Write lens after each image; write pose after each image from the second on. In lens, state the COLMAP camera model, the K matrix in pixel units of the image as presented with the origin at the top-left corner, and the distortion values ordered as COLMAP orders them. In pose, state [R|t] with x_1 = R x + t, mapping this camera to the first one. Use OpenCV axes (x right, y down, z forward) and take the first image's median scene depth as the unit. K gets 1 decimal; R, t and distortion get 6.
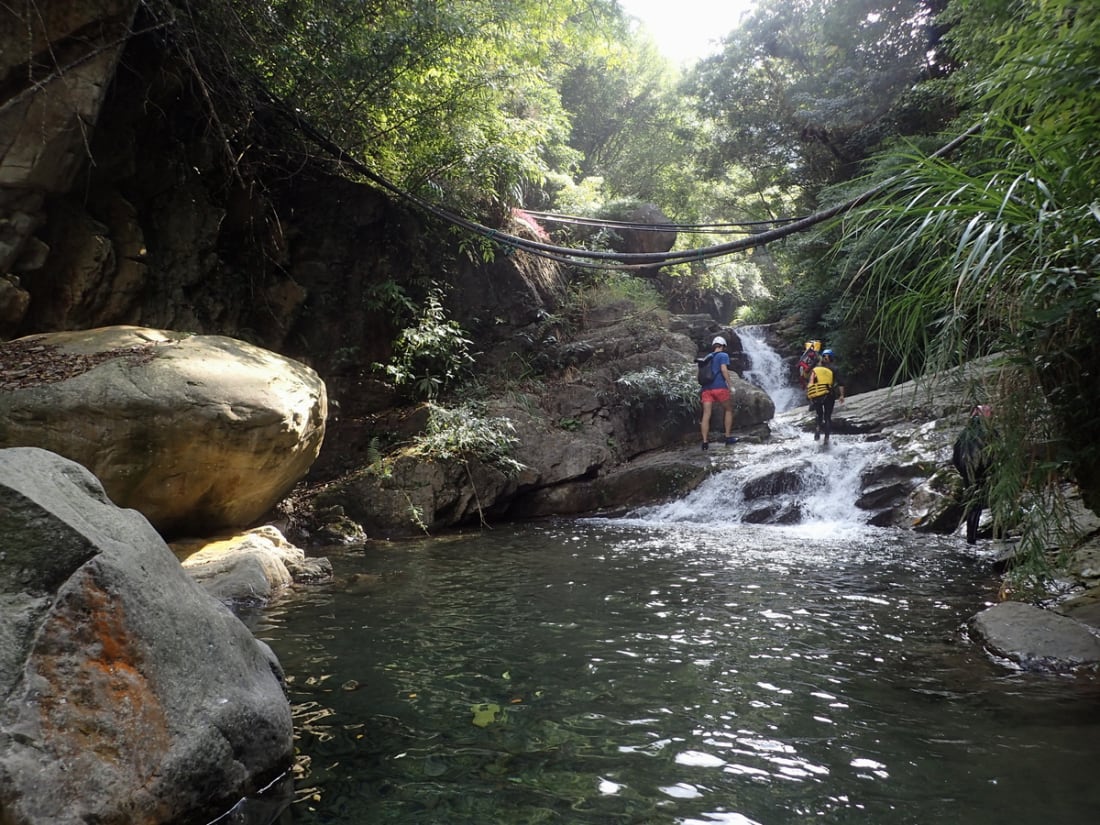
lens RADIAL K [[800.8, 0, 554.4], [0, 800.8, 416.3], [0, 0, 1]] dist [0.001108, -0.001294]
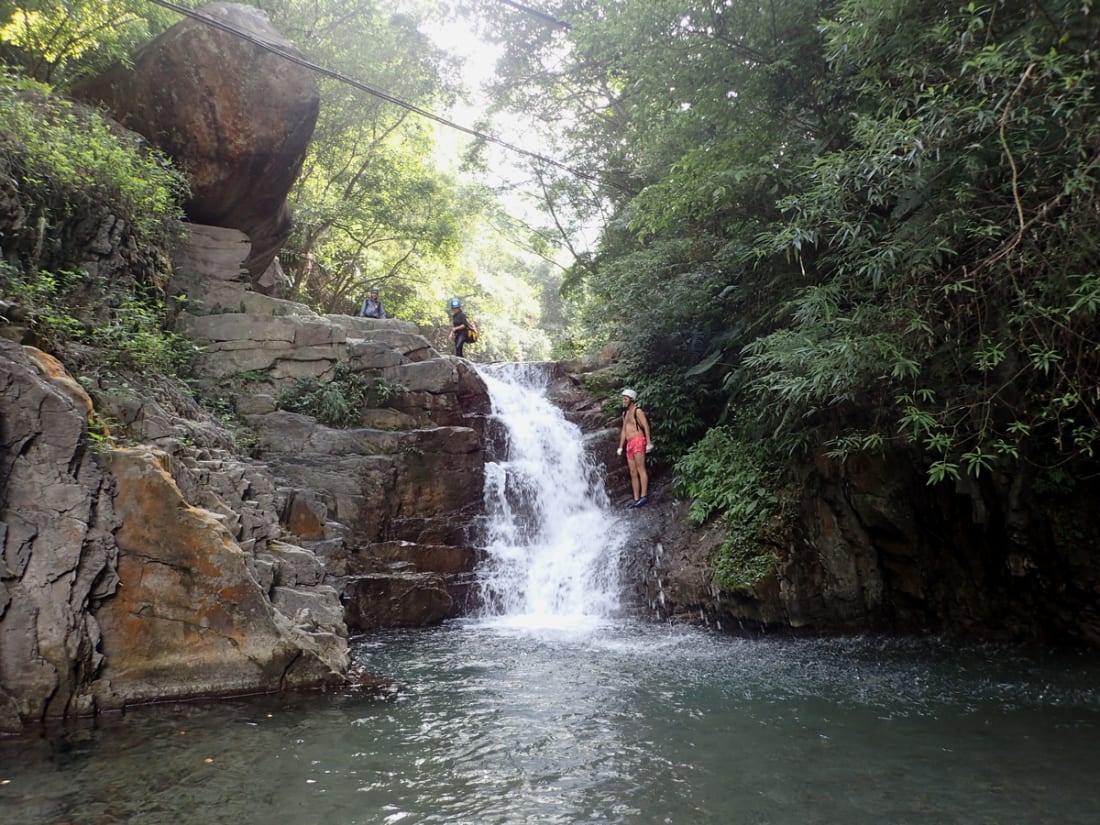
lens RADIAL K [[800.8, 0, 554.4], [0, 800.8, 416.3], [0, 0, 1]] dist [0.001108, -0.001294]
pose [[0.967755, 0.033312, 0.249683, 0.159272], [-0.003854, 0.993059, -0.117553, -0.031008], [-0.251866, 0.112800, 0.961166, 0.580801]]
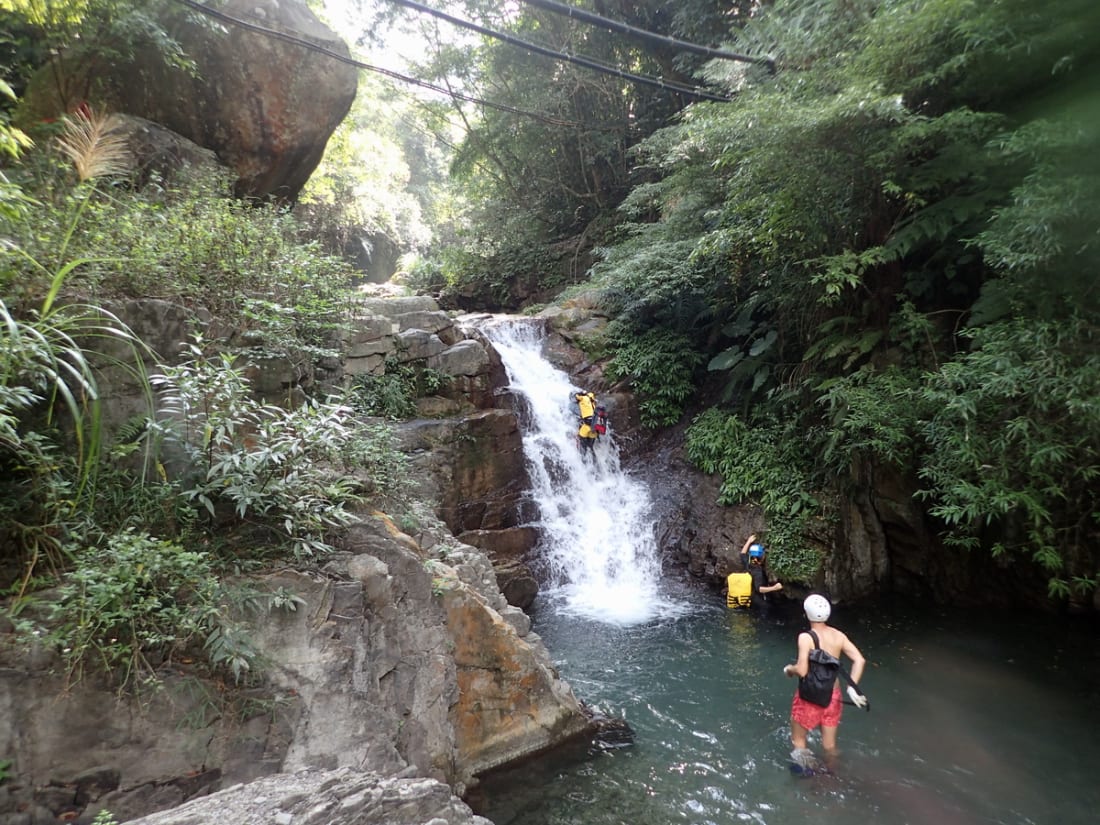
lens RADIAL K [[800.8, 0, 554.4], [0, 800.8, 416.3], [0, 0, 1]] dist [0.001108, -0.001294]
pose [[0.896476, -0.047633, 0.440525, 0.061209], [0.013109, 0.996621, 0.081086, -0.095416], [-0.442899, -0.066917, 0.894071, 0.575128]]
